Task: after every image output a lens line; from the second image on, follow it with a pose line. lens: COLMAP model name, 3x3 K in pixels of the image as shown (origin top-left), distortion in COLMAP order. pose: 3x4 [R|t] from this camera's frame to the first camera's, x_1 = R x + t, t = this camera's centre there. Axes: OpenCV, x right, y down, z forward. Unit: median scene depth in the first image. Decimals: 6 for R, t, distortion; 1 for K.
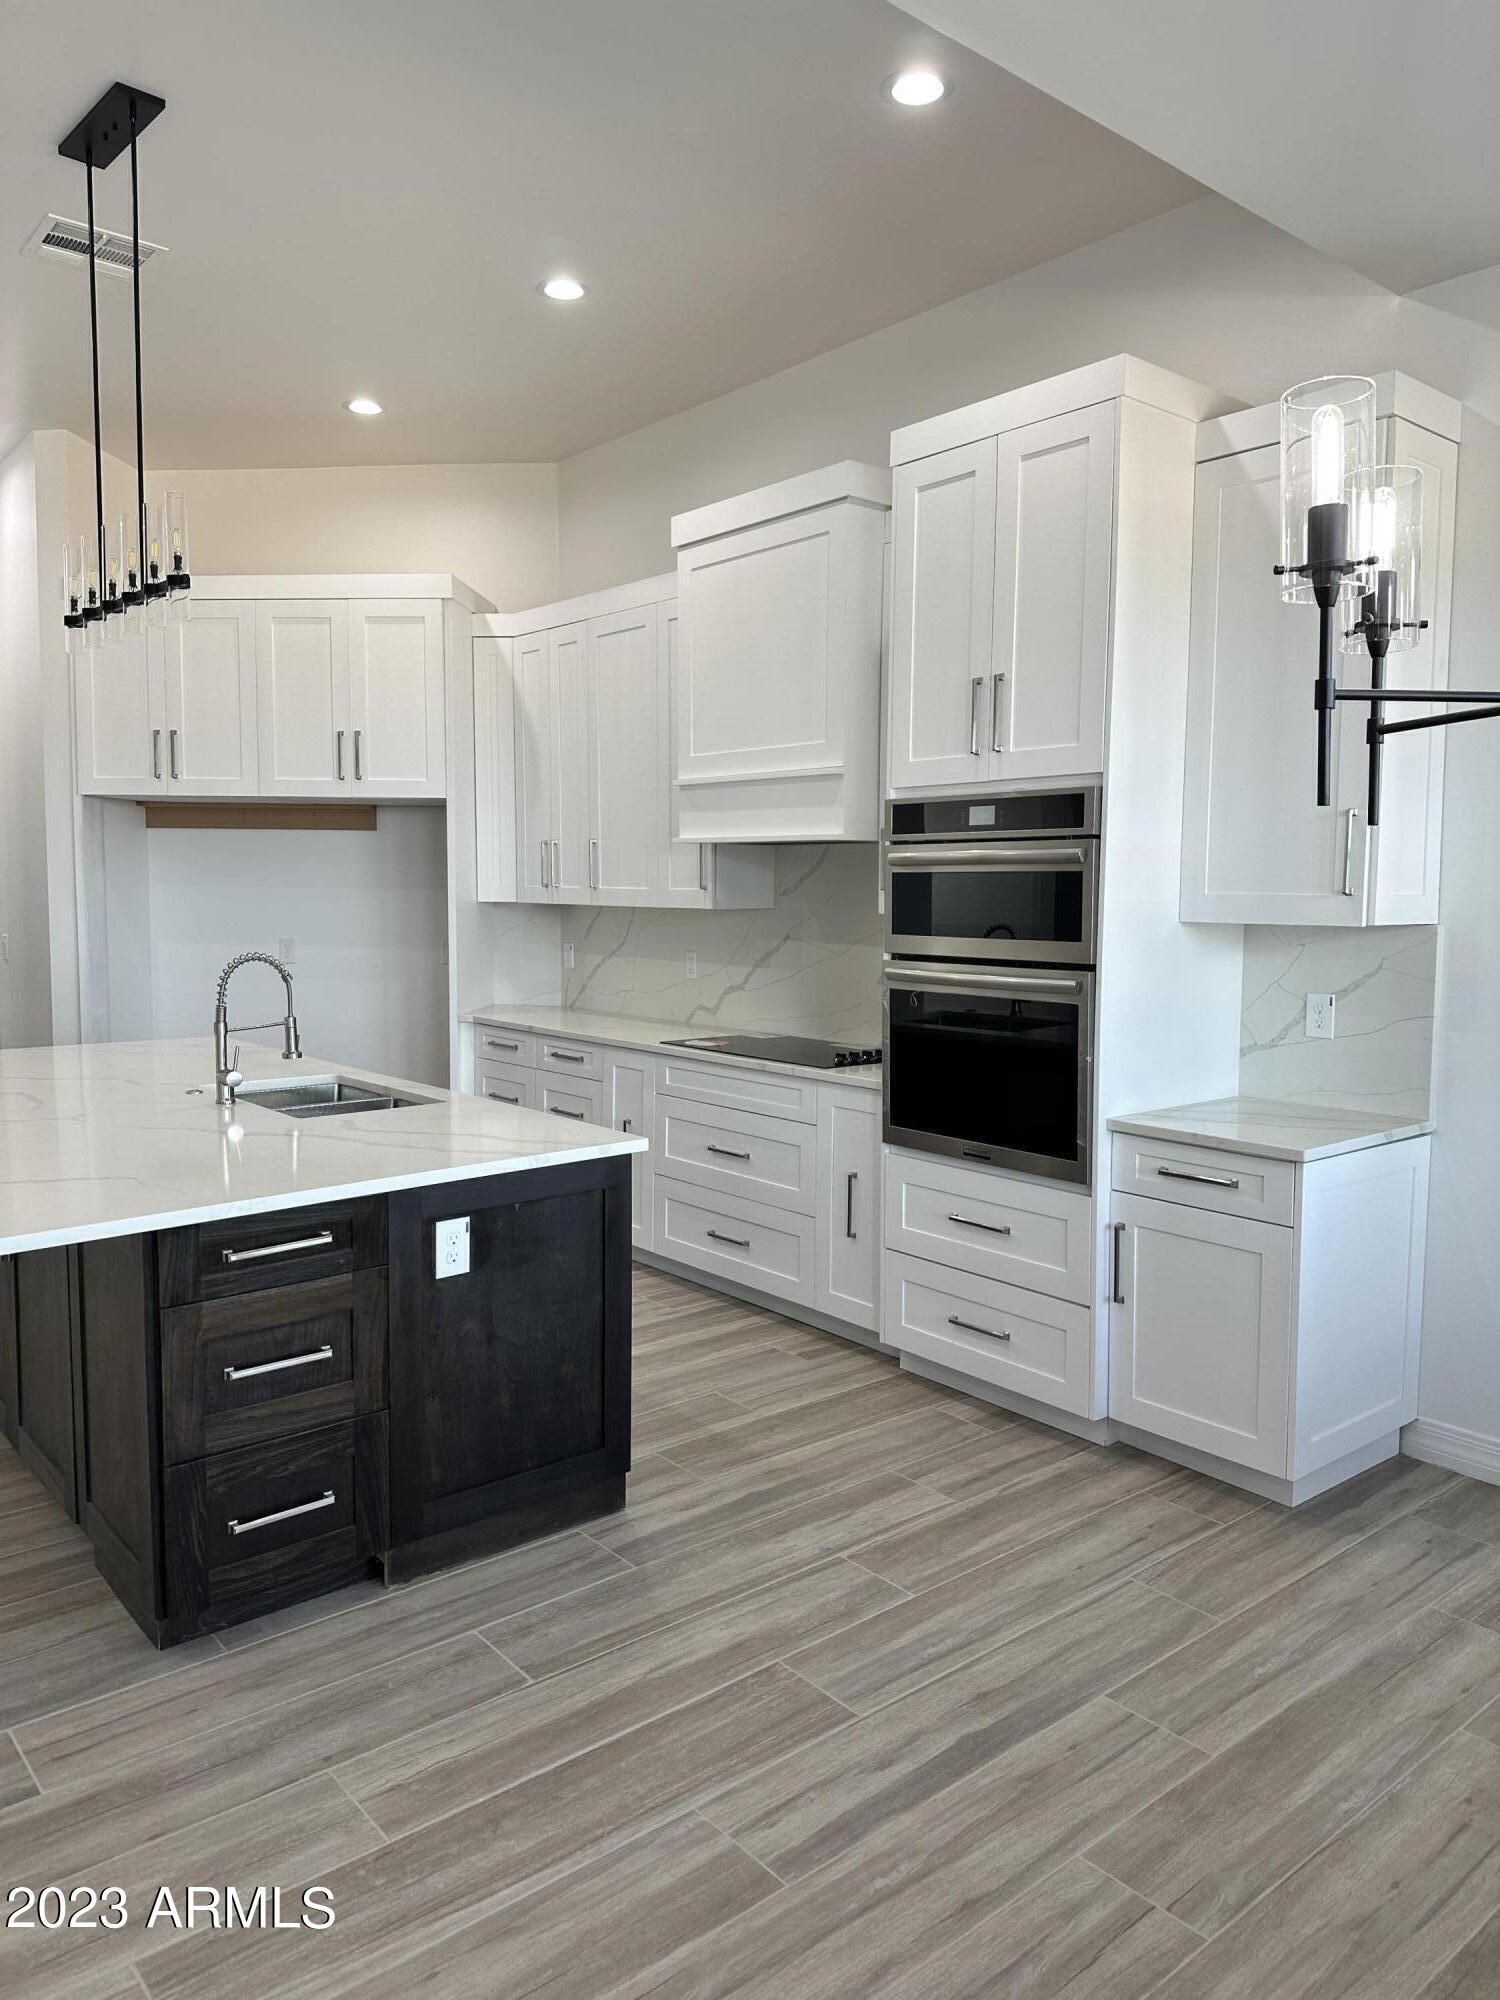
lens RADIAL K [[1426.2, 0, 750.0], [0, 1426.2, 1000.0], [0, 0, 1]] dist [0.011549, 0.002722]
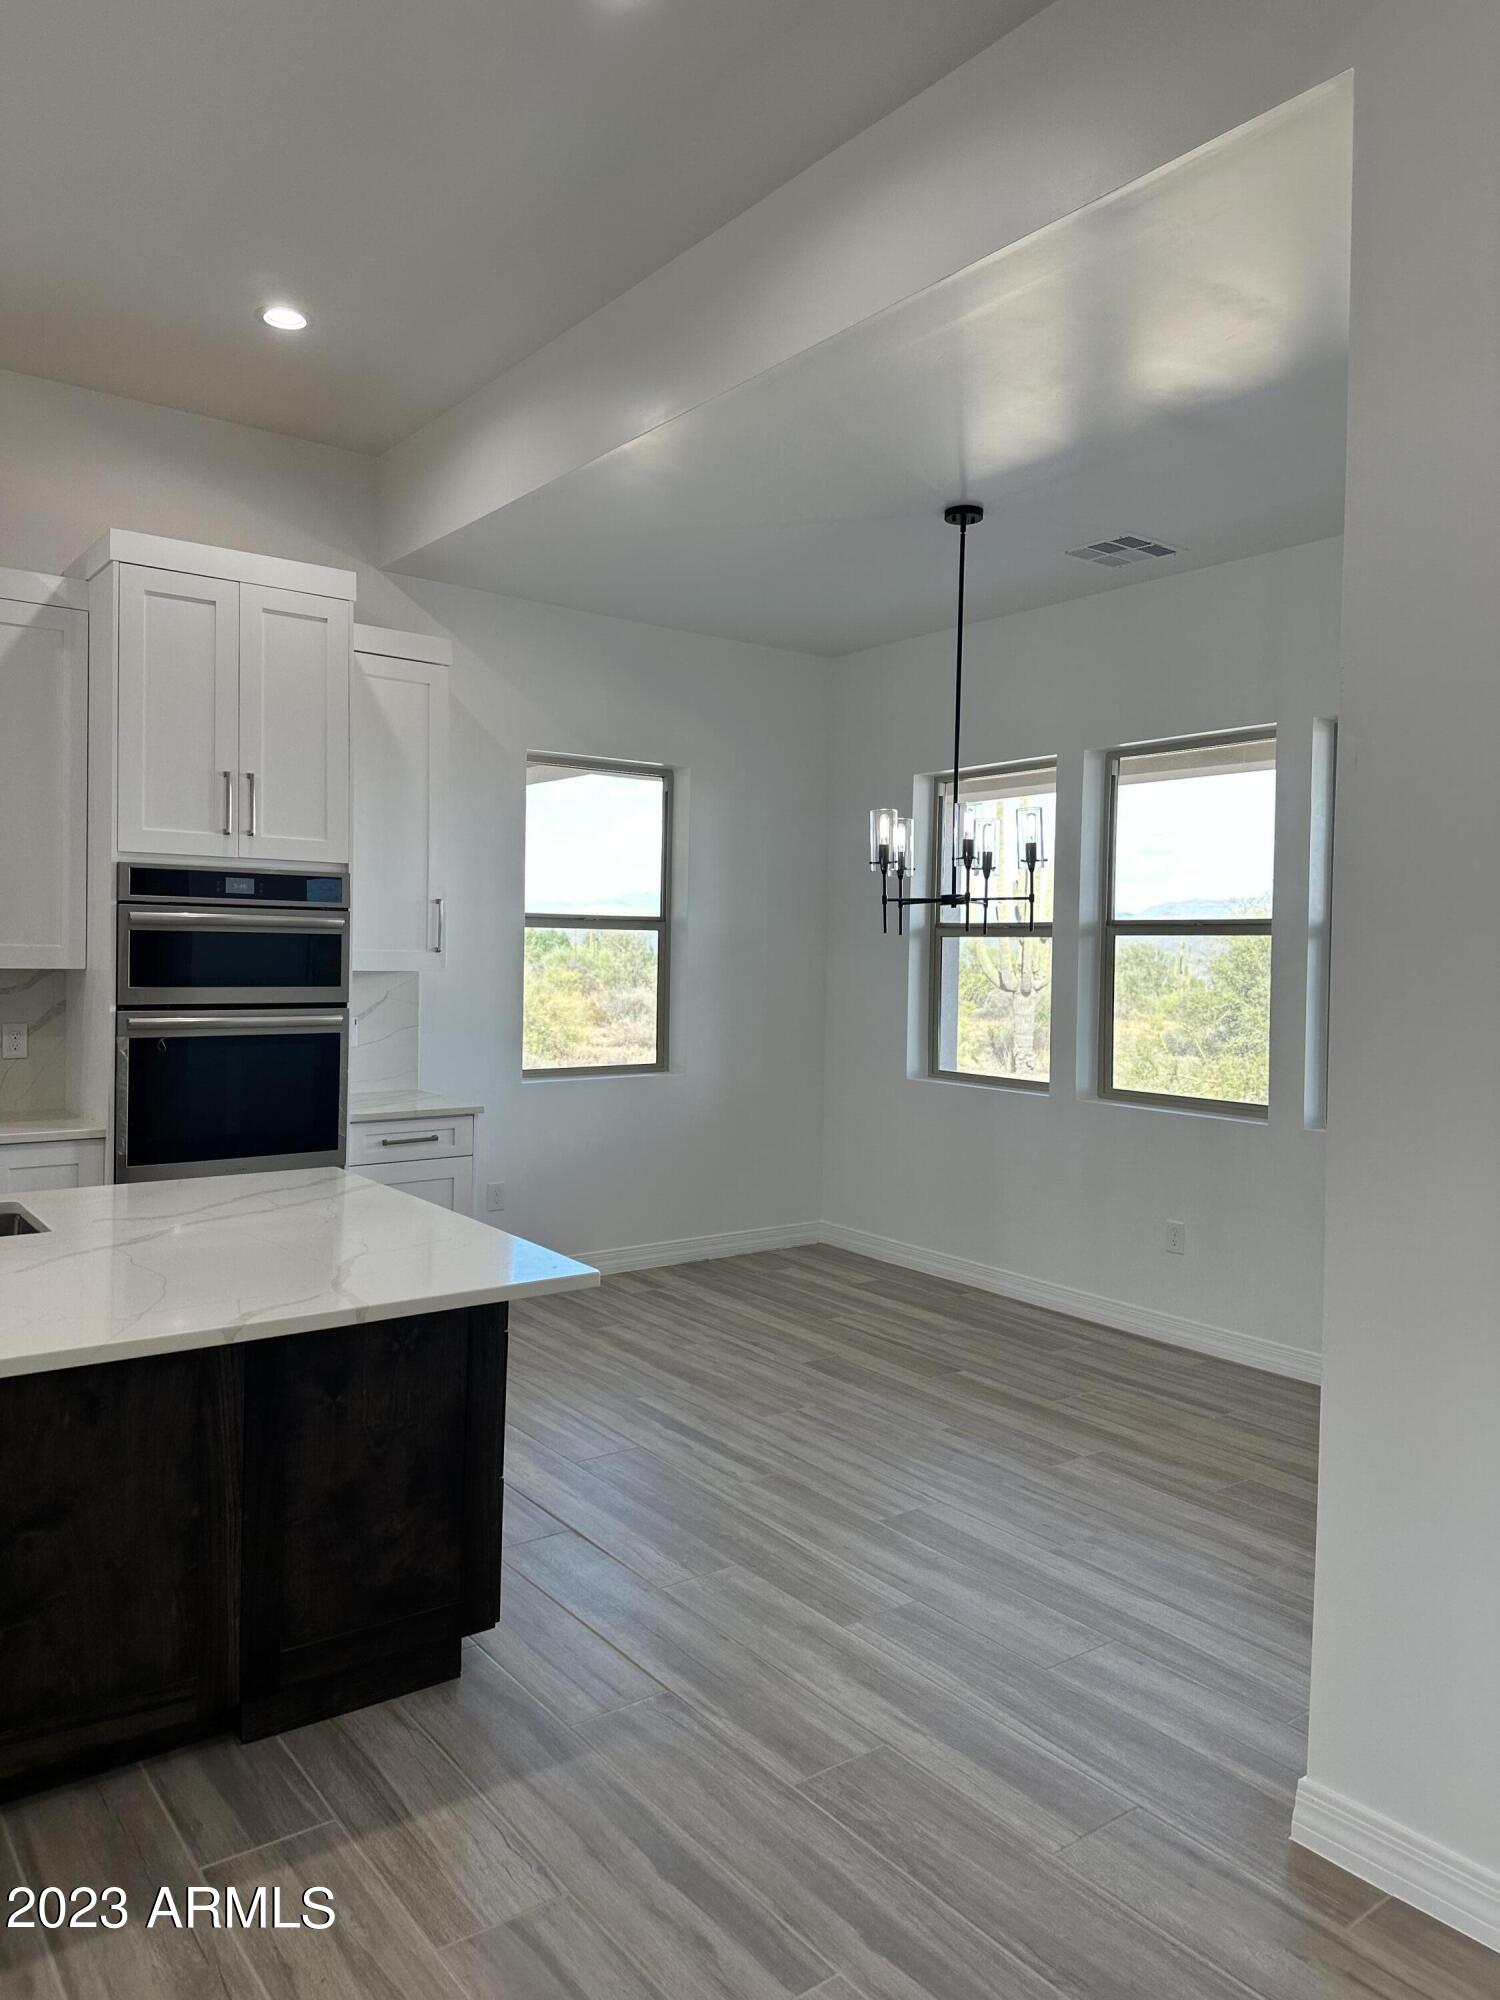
lens RADIAL K [[1426.2, 0, 750.0], [0, 1426.2, 1000.0], [0, 0, 1]] dist [0.011549, 0.002722]
pose [[0.028647, -0.035972, 0.998942, -1.316596], [0.067236, 0.997158, 0.033980, -0.055141], [-0.997326, 0.066192, 0.030984, 0.666202]]
